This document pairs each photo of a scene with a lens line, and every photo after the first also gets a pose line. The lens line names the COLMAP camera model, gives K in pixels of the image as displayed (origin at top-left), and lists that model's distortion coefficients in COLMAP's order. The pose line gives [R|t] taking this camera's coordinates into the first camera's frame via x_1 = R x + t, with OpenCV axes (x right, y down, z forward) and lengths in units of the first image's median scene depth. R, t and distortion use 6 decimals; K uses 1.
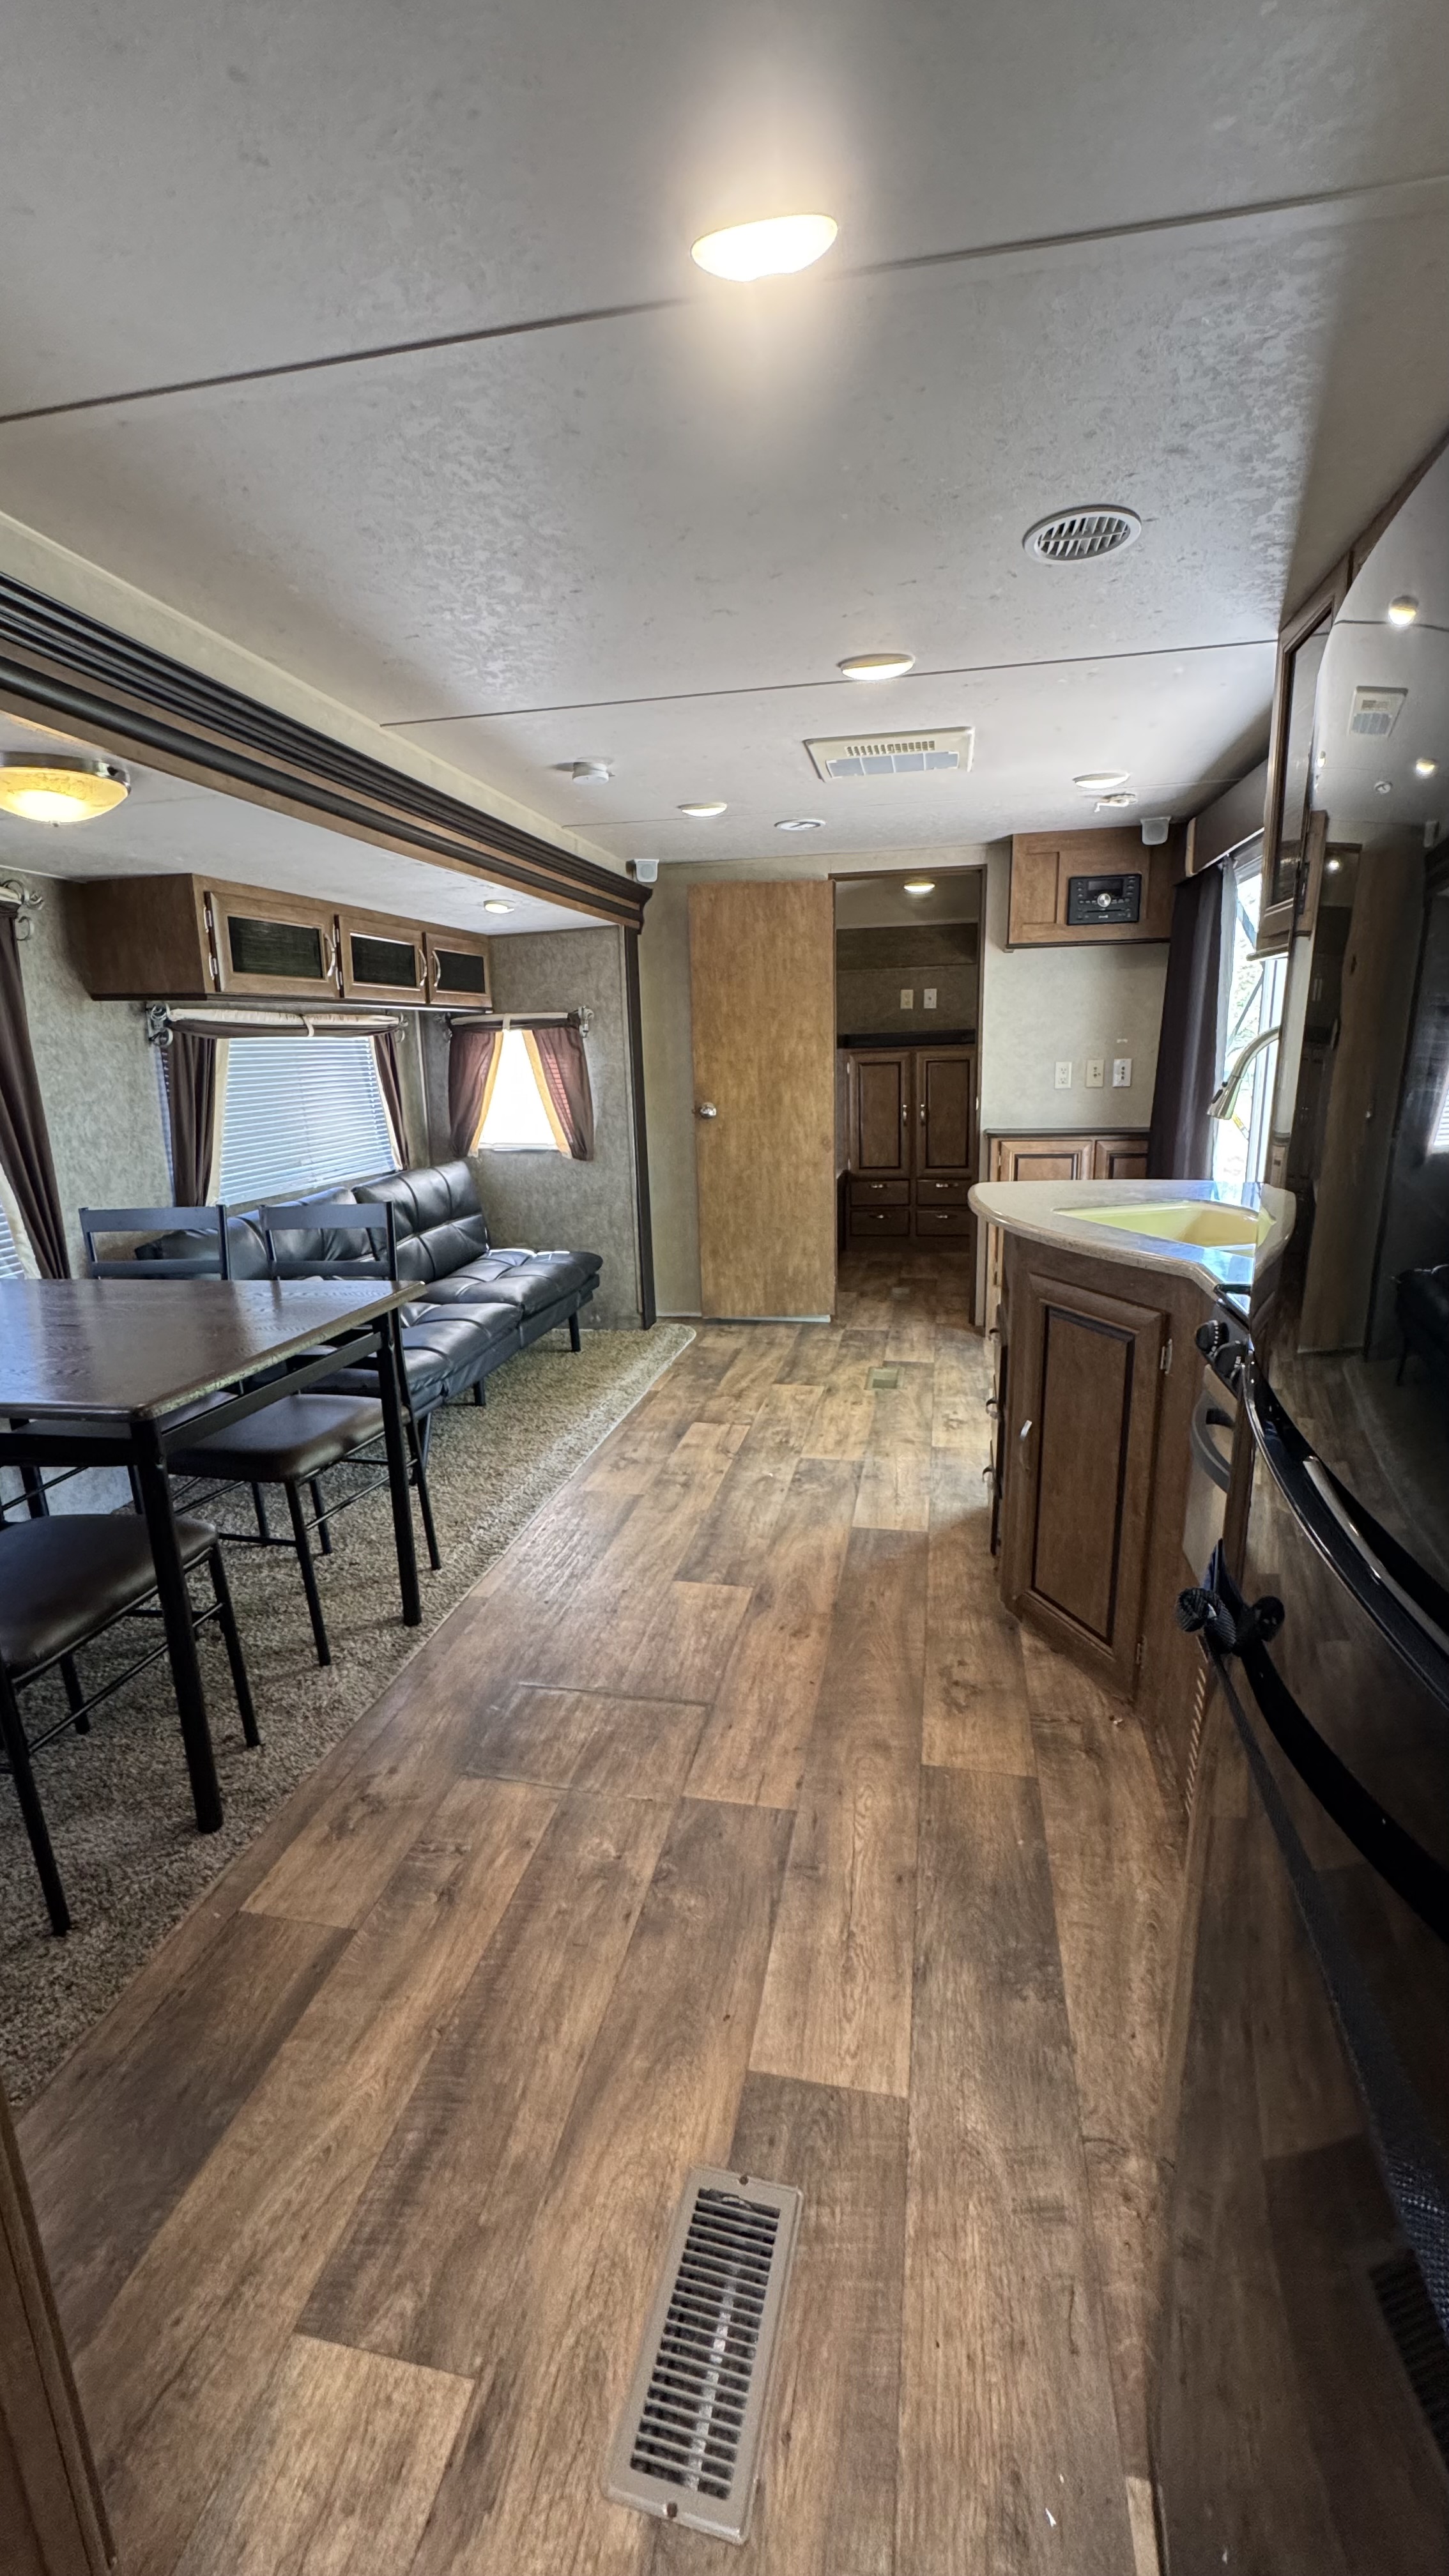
lens RADIAL K [[1023.4, 0, 729.3], [0, 1023.4, 1284.8], [0, 0, 1]] dist [0.000036, 0.000411]
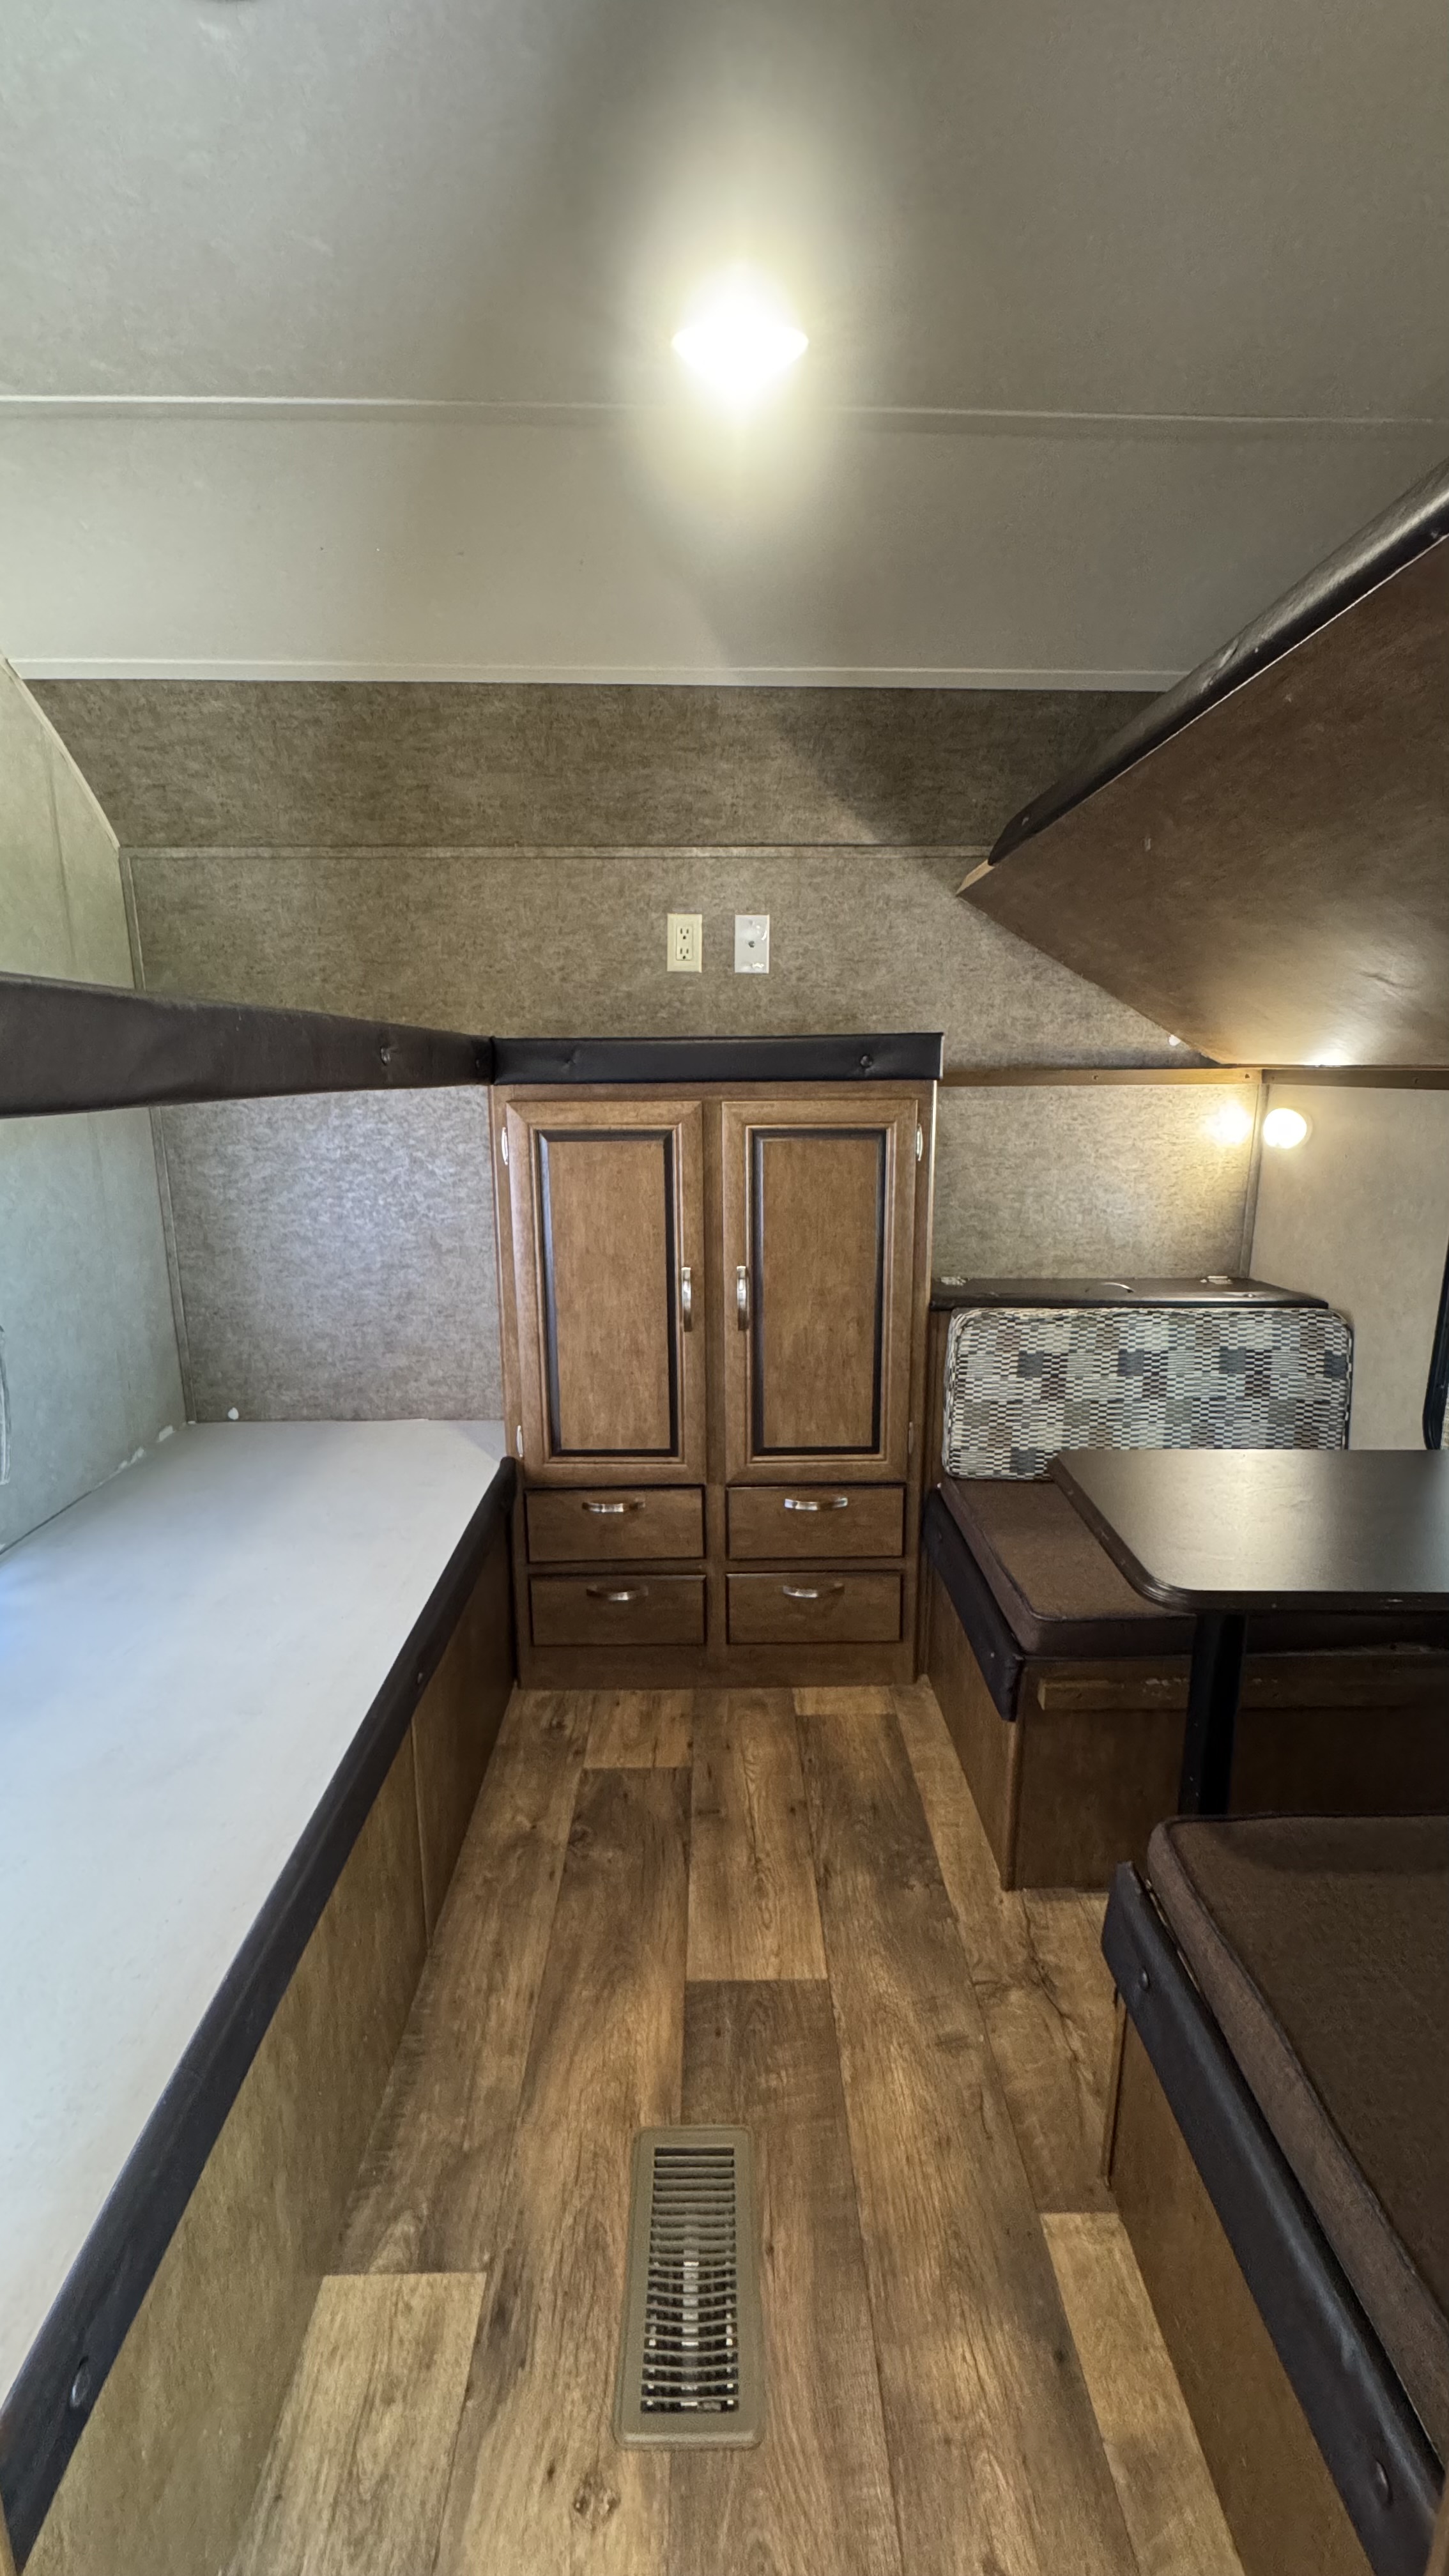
lens RADIAL K [[1023.4, 0, 731.7], [0, 1023.4, 1286.0], [0, 0, 1]] dist [0.000036, 0.000411]
pose [[0.975494, -0.019599, 0.219150, -0.166425], [0.025311, 0.999408, -0.023285, 0.037486], [-0.218564, 0.028261, 0.975413, -0.121768]]
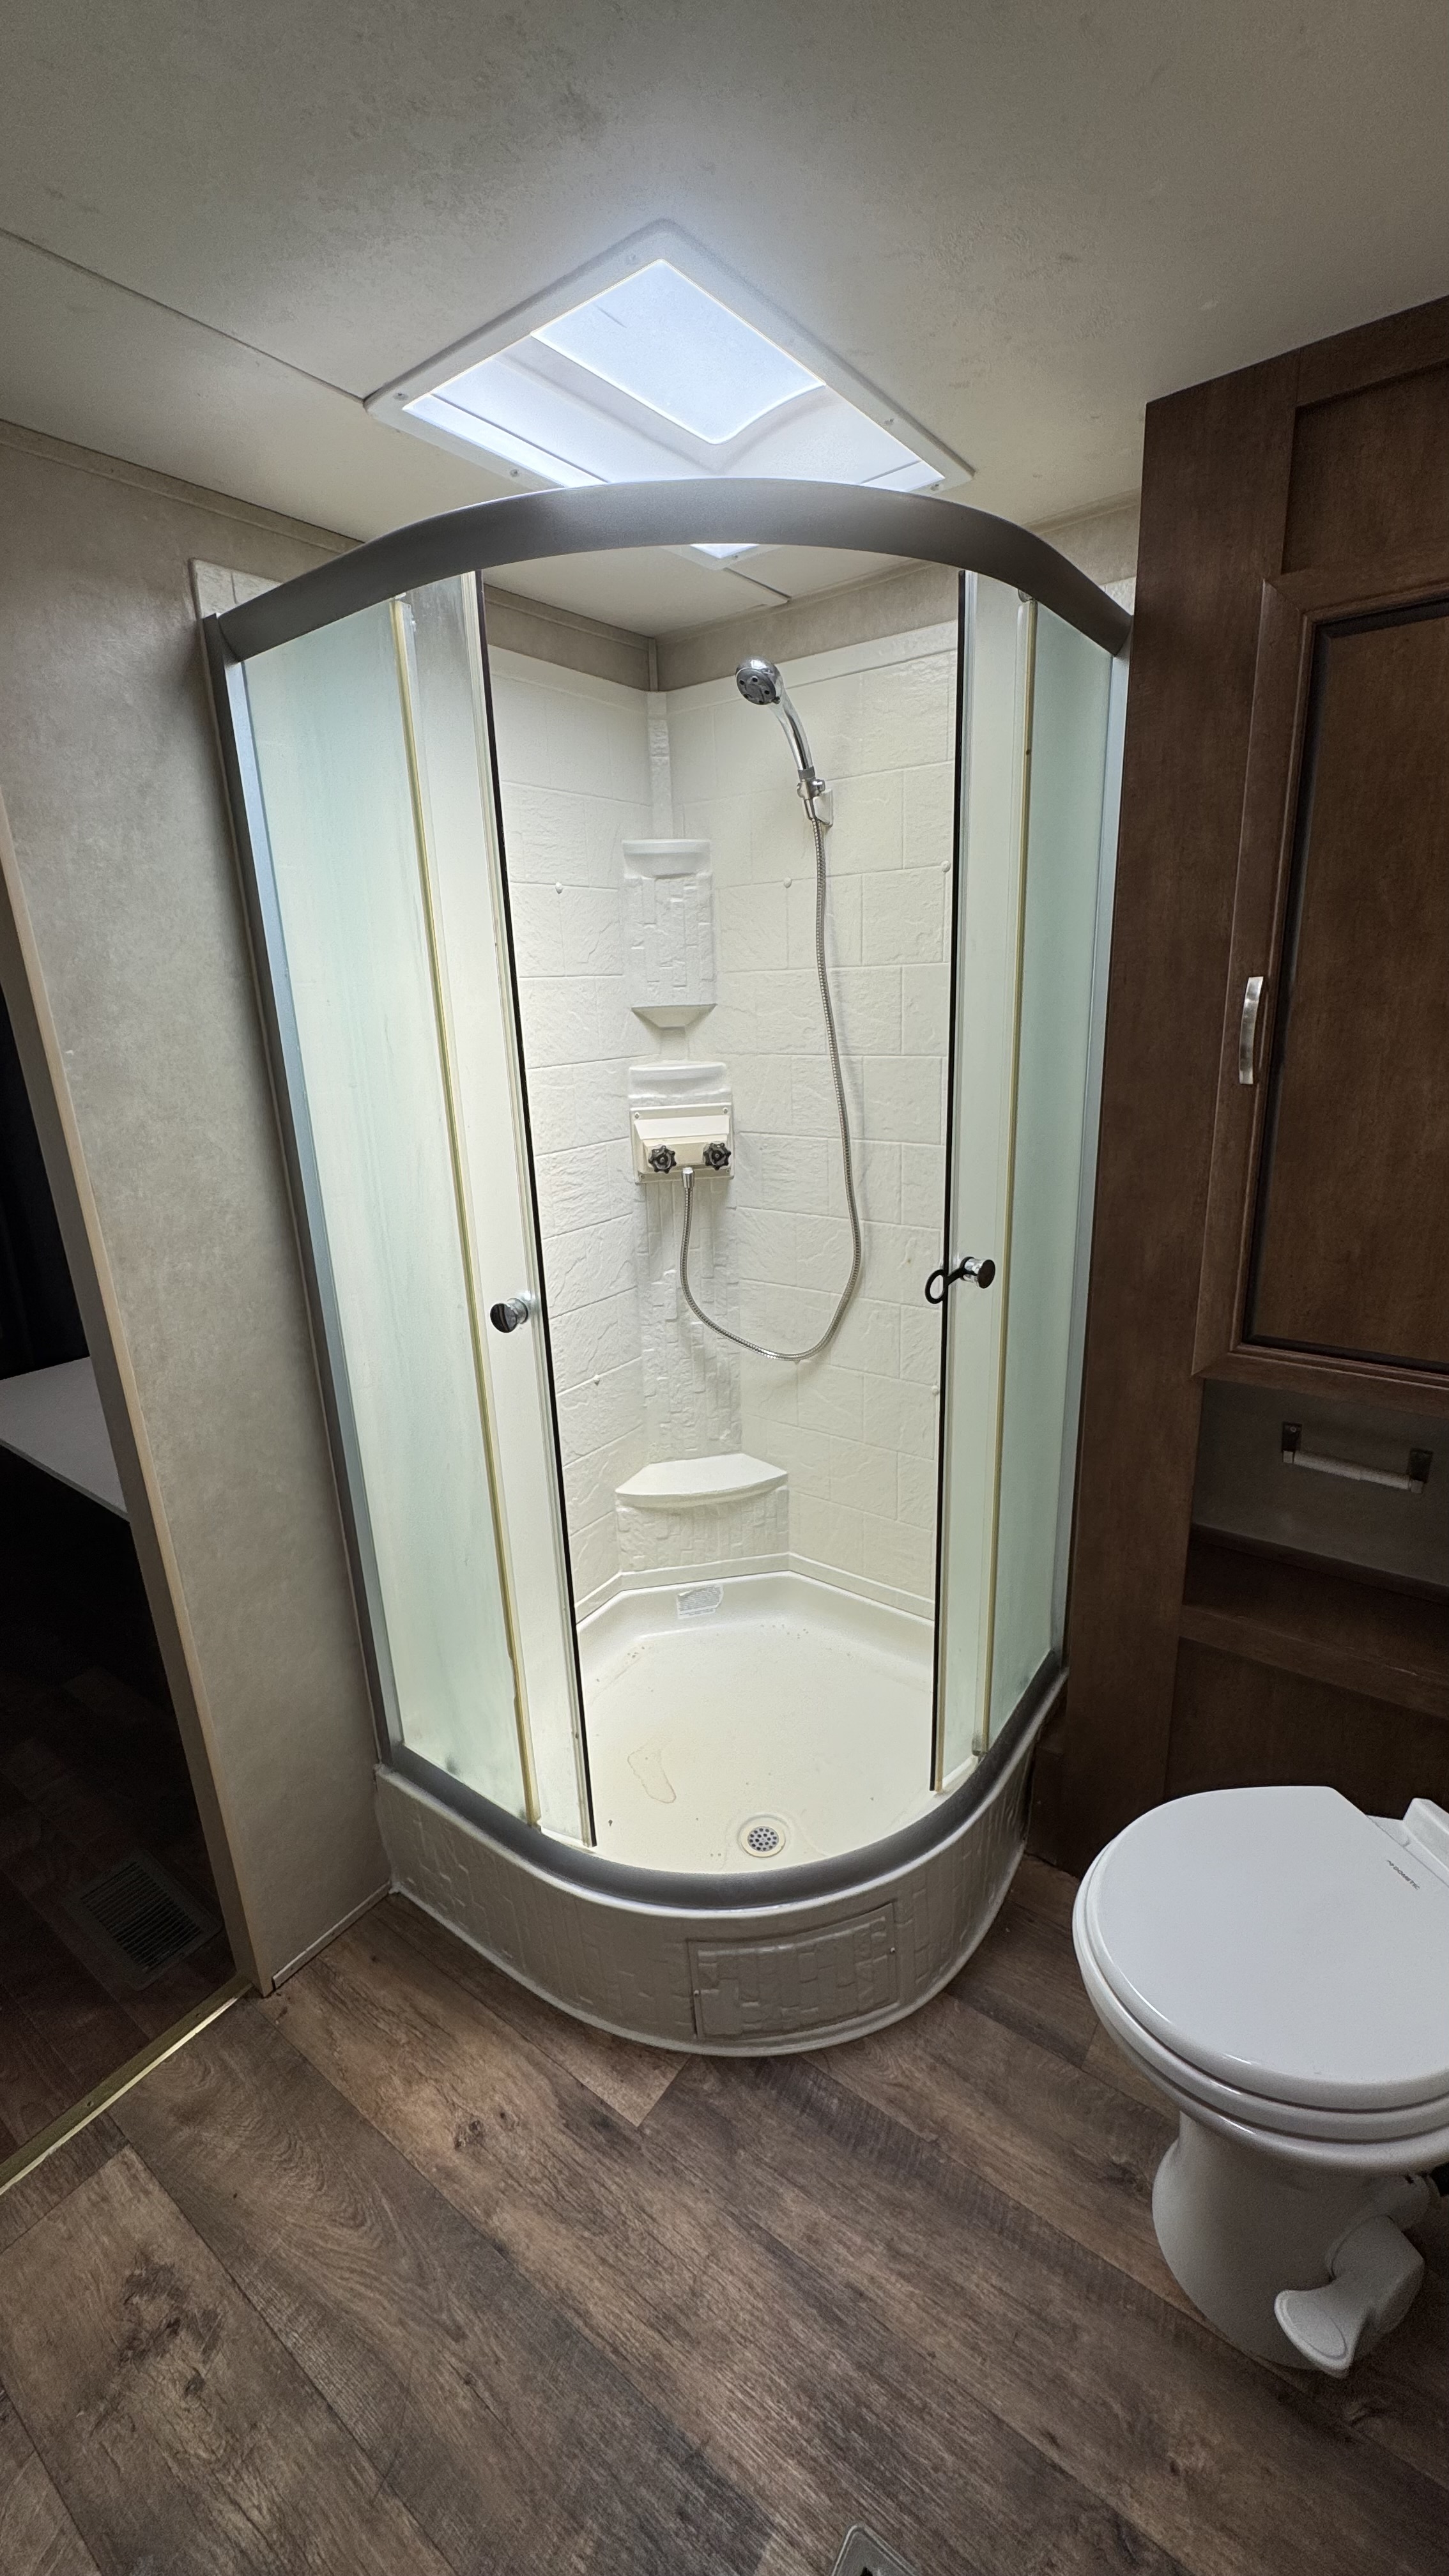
lens RADIAL K [[1023.4, 0, 729.1], [0, 1023.4, 1300.8], [0, 0, 1]] dist [0.000036, 0.000411]
pose [[-0.412227, 0.319298, -0.853298, 0.405122], [-0.151030, 0.899671, 0.409613, -0.395319], [0.898476, 0.297727, -0.322645, 0.958841]]
